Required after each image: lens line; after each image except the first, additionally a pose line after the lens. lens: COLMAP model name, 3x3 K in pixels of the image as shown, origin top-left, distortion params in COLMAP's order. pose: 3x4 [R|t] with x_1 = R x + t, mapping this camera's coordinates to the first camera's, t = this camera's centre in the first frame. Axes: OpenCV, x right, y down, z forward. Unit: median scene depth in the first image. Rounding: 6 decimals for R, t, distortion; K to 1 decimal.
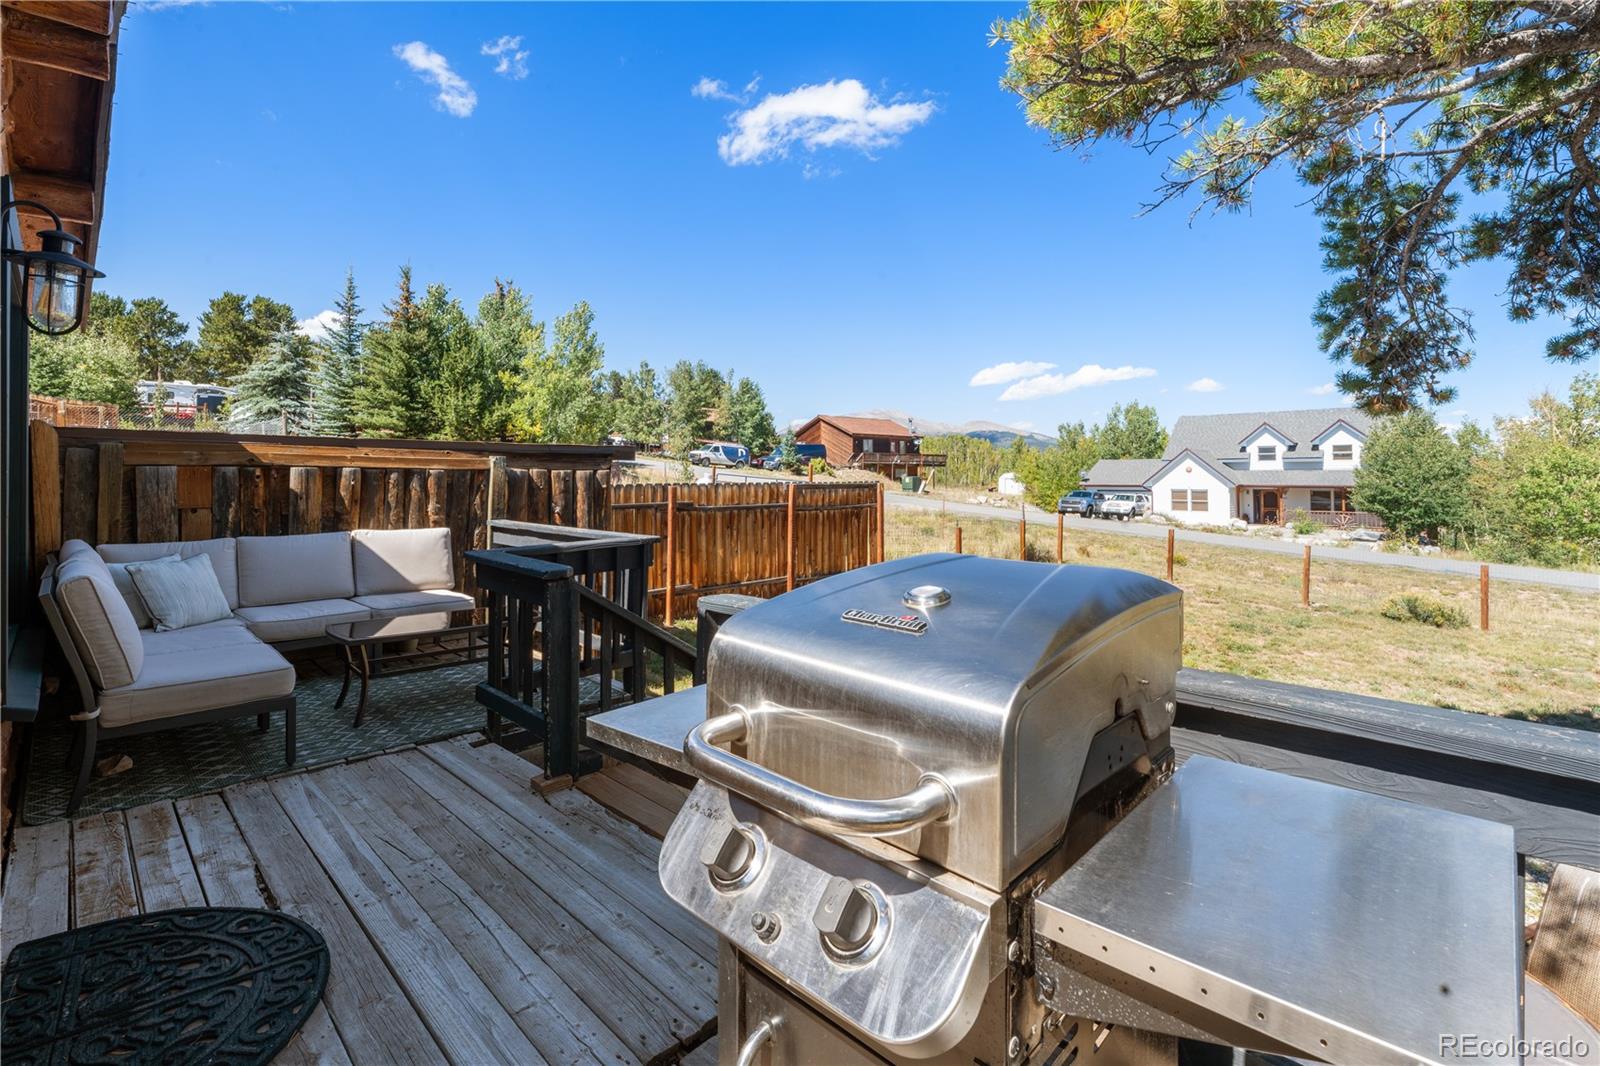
lens RADIAL K [[741.4, 0, 808.5], [0, 741.4, 472.1], [0, 0, 1]] dist [-0.000819, -0.000686]
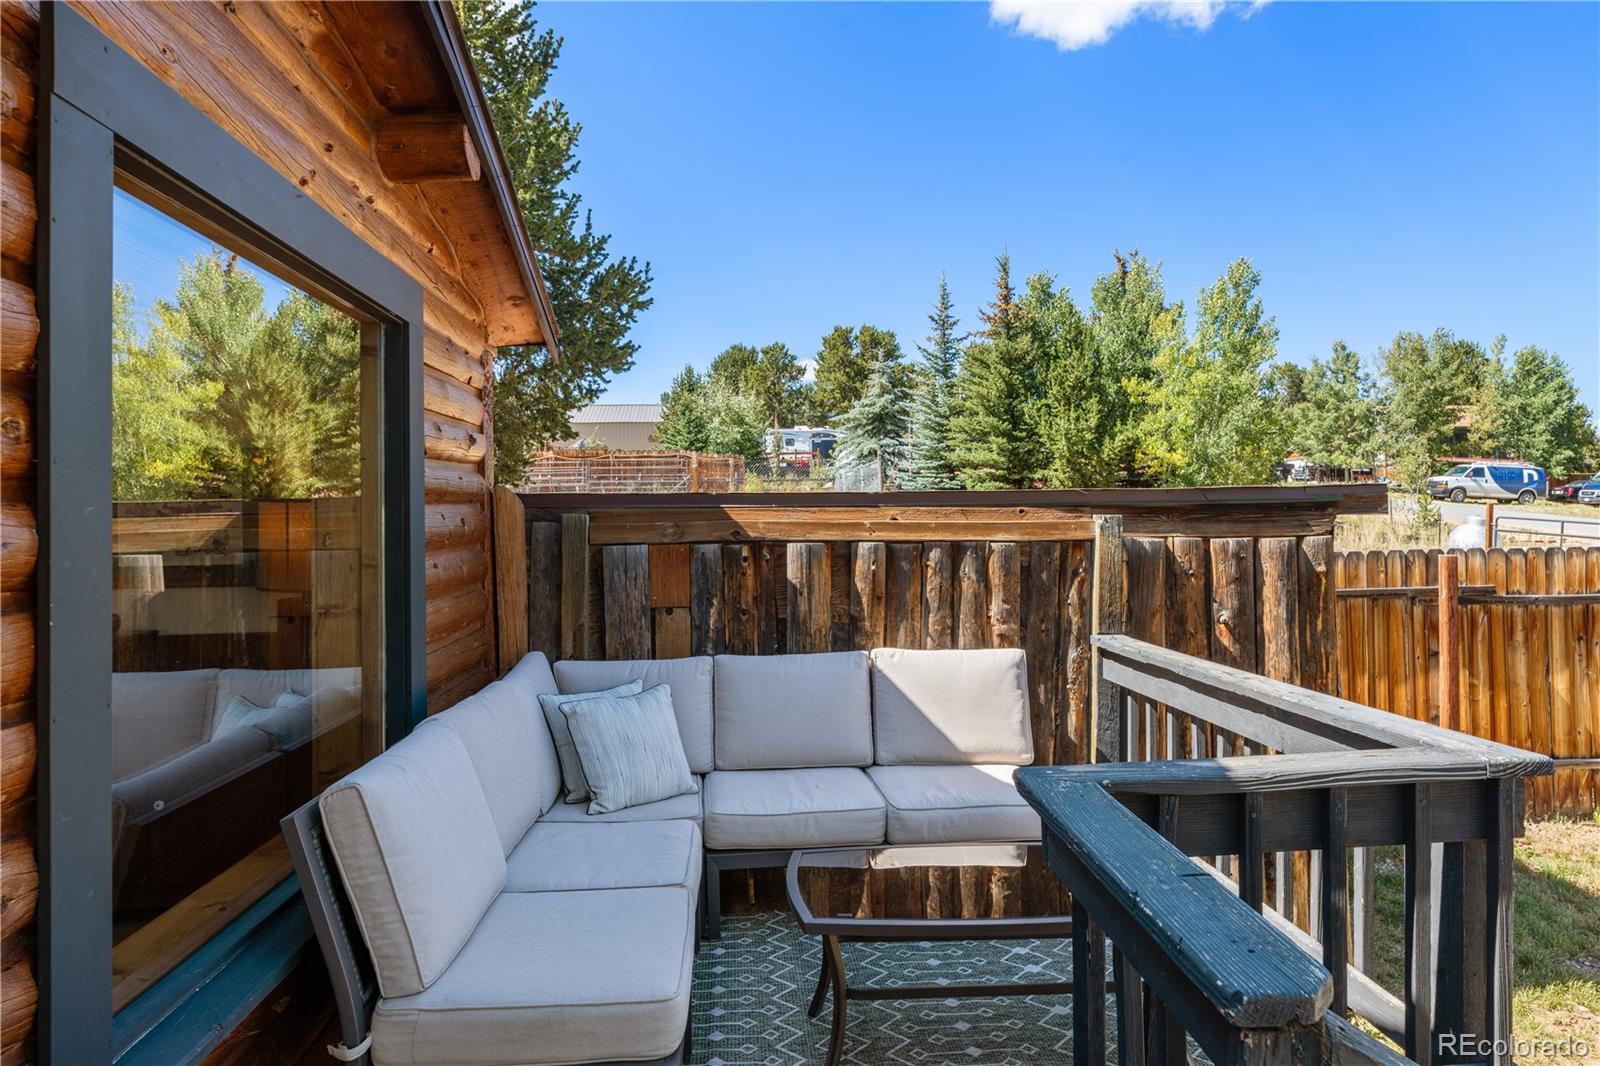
lens RADIAL K [[991.8, 0, 804.2], [0, 991.8, 501.2], [0, 0, 1]] dist [-0.007938, 0.002702]
pose [[0.756895, -0.026939, -0.652981, -0.027901], [0.019131, 0.999635, -0.019065, -0.005141], [0.653256, 0.001938, 0.757135, 0.074725]]
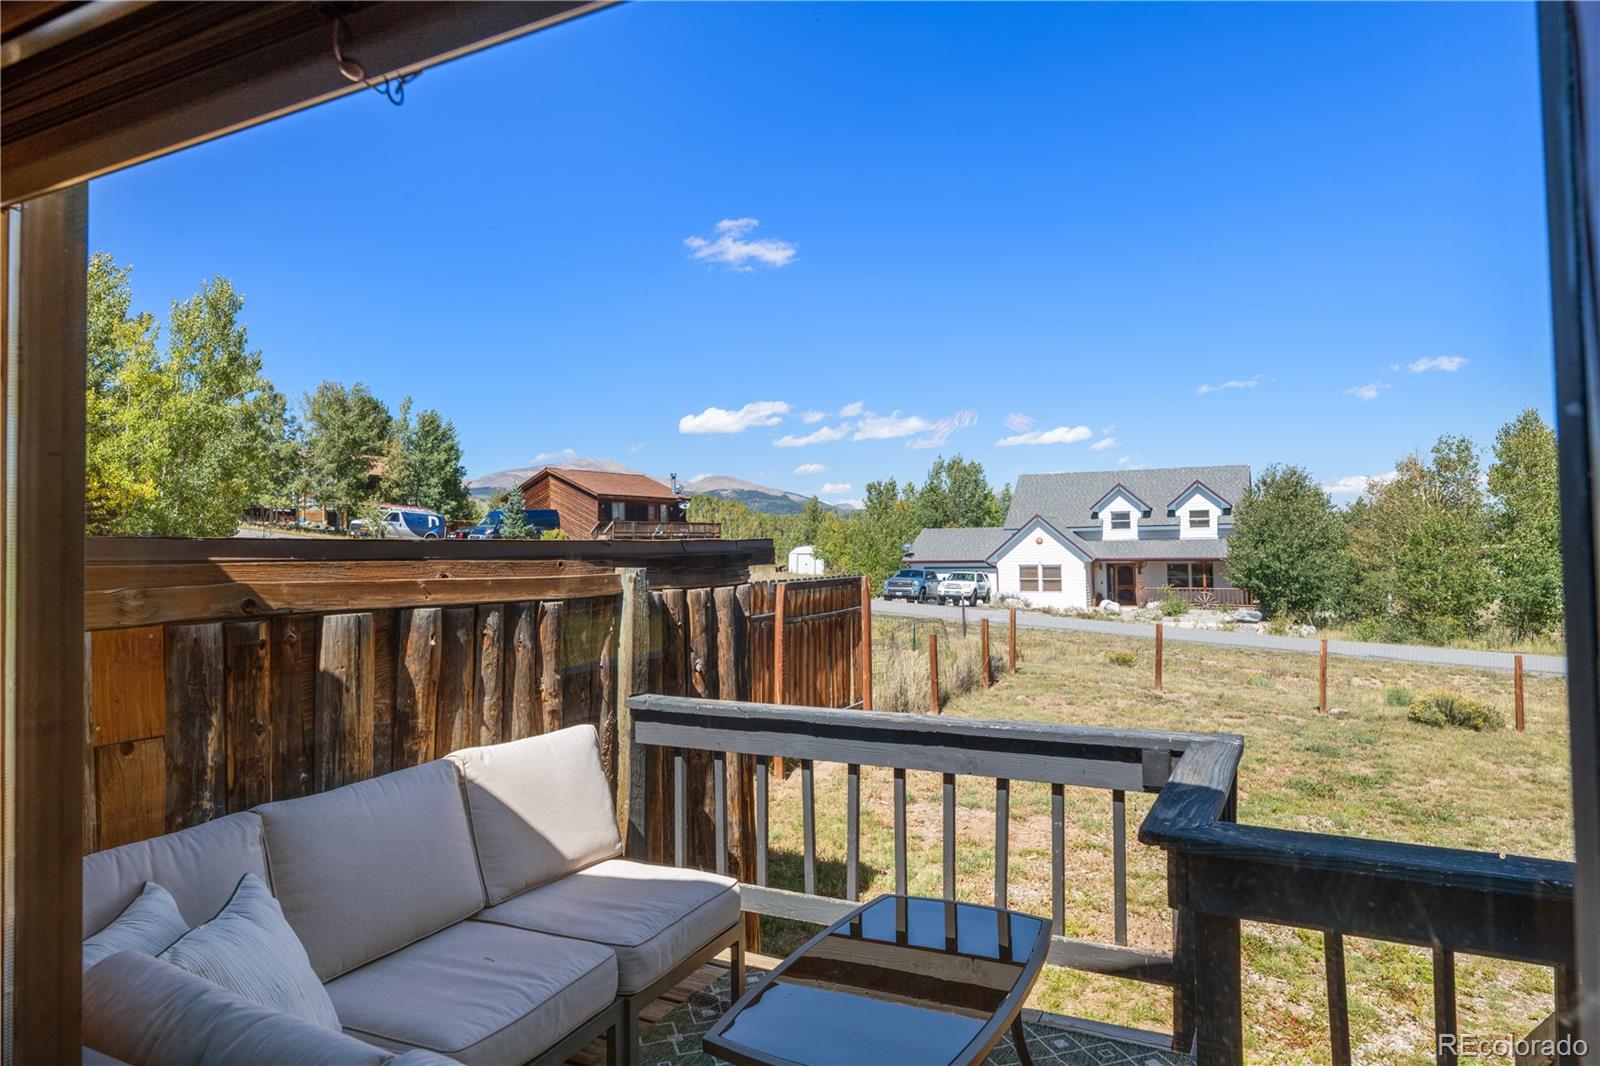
lens RADIAL K [[991.8, 0, 785.0], [0, 991.8, 524.3], [0, 0, 1]] dist [-0.007938, 0.002702]
pose [[0.949871, -0.006506, 0.312575, -0.124743], [0.012430, 0.999779, -0.016962, -0.008950], [-0.312396, 0.019997, 0.949742, 0.078243]]
